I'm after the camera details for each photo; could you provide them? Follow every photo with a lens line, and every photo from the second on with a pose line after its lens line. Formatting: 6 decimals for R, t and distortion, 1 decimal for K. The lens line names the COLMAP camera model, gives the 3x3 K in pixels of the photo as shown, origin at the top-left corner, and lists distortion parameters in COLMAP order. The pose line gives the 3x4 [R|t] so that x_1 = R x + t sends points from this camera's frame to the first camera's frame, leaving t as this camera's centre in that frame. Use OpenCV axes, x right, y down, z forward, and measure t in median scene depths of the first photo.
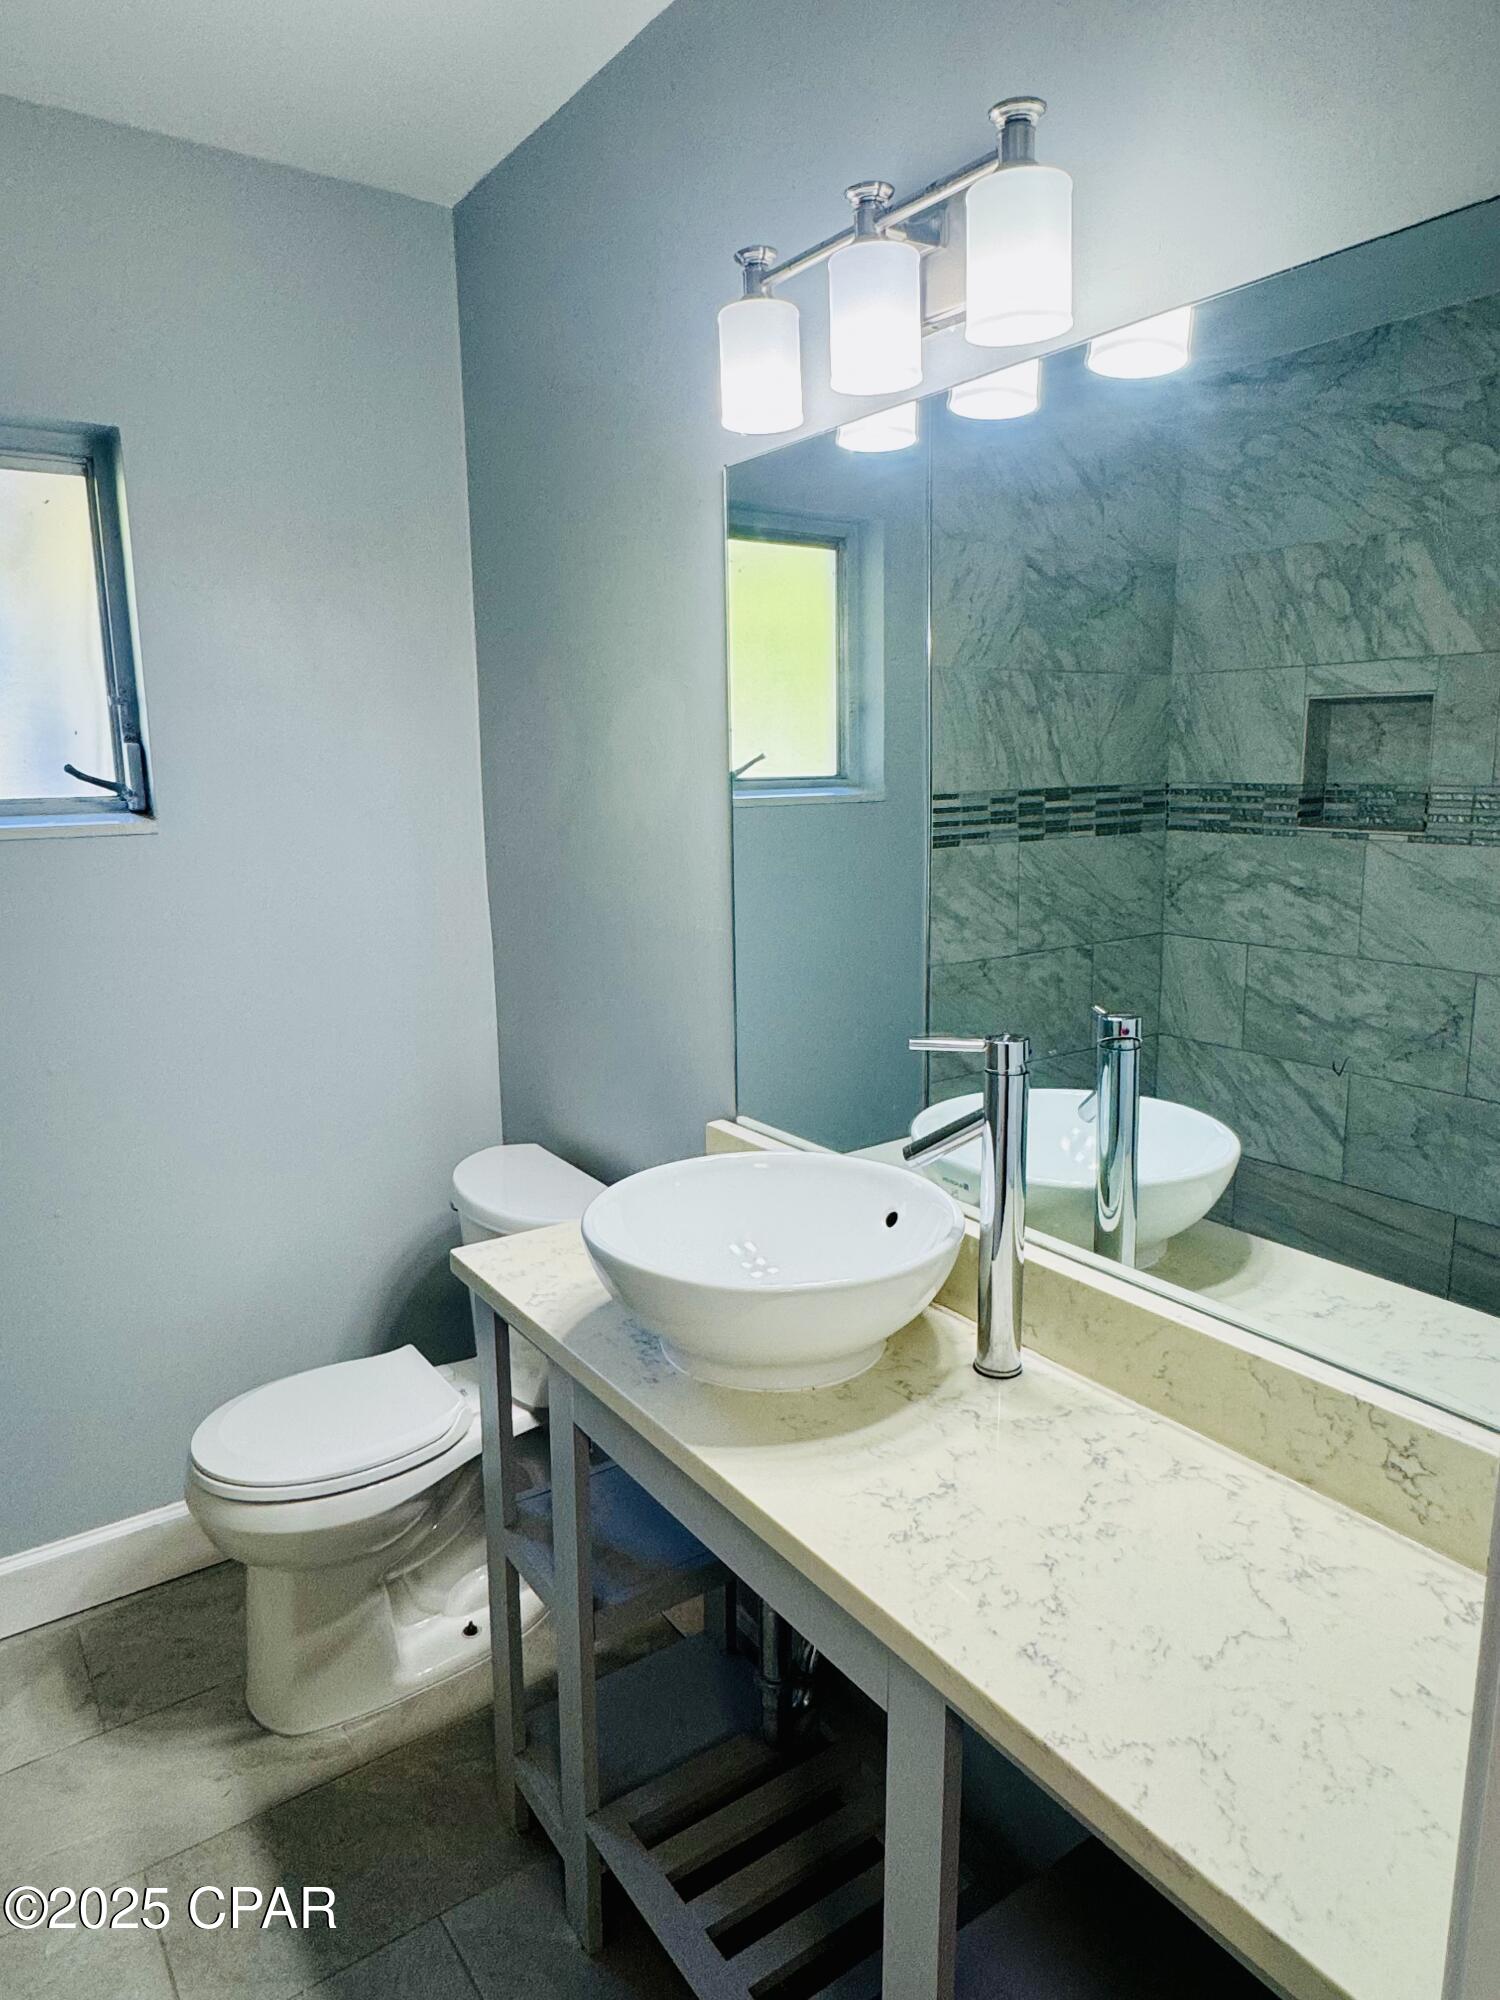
lens RADIAL K [[1247.9, 0, 753.4], [0, 1247.9, 995.9], [0, 0, 1]] dist [-0.002561, 0.000343]
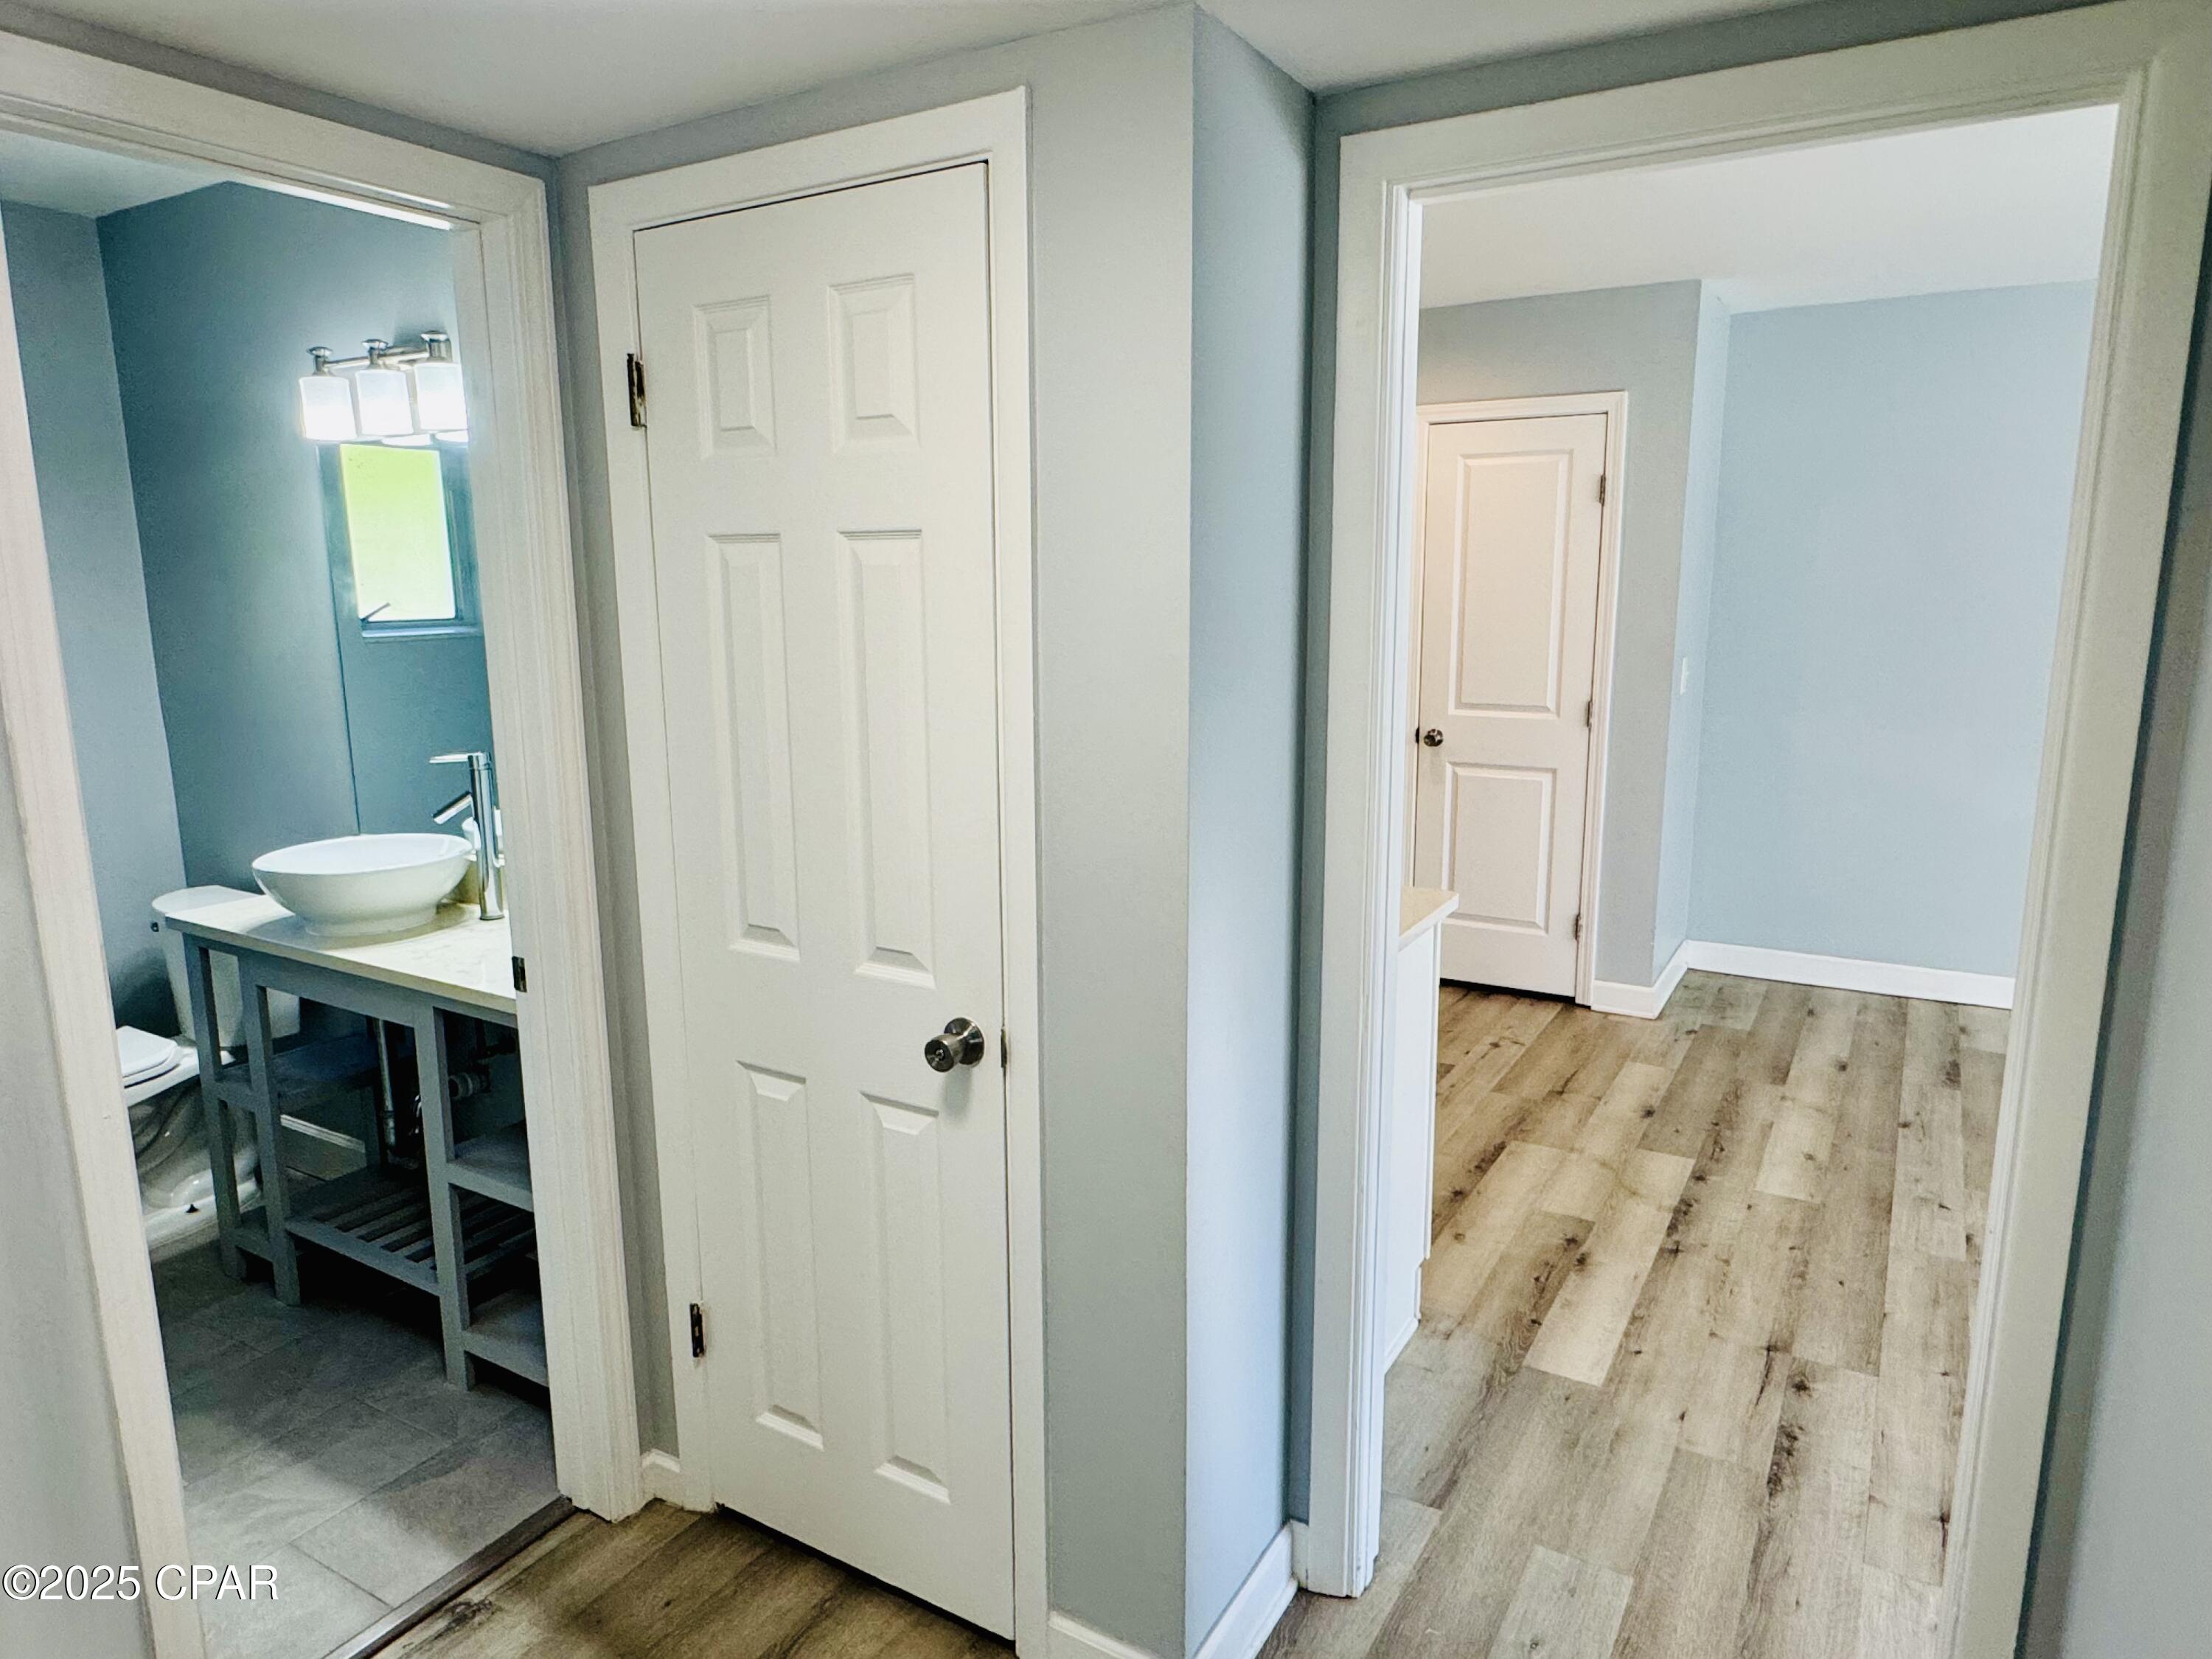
lens RADIAL K [[1380.2, 0, 1089.7], [0, 1380.2, 841.4], [0, 0, 1]] dist [-0.002561, 0.000343]
pose [[0.919359, -0.070894, 0.386979, 0.146557], [0.069848, 0.997416, 0.016785, 0.129853], [-0.387169, 0.011599, 0.921936, -0.936086]]
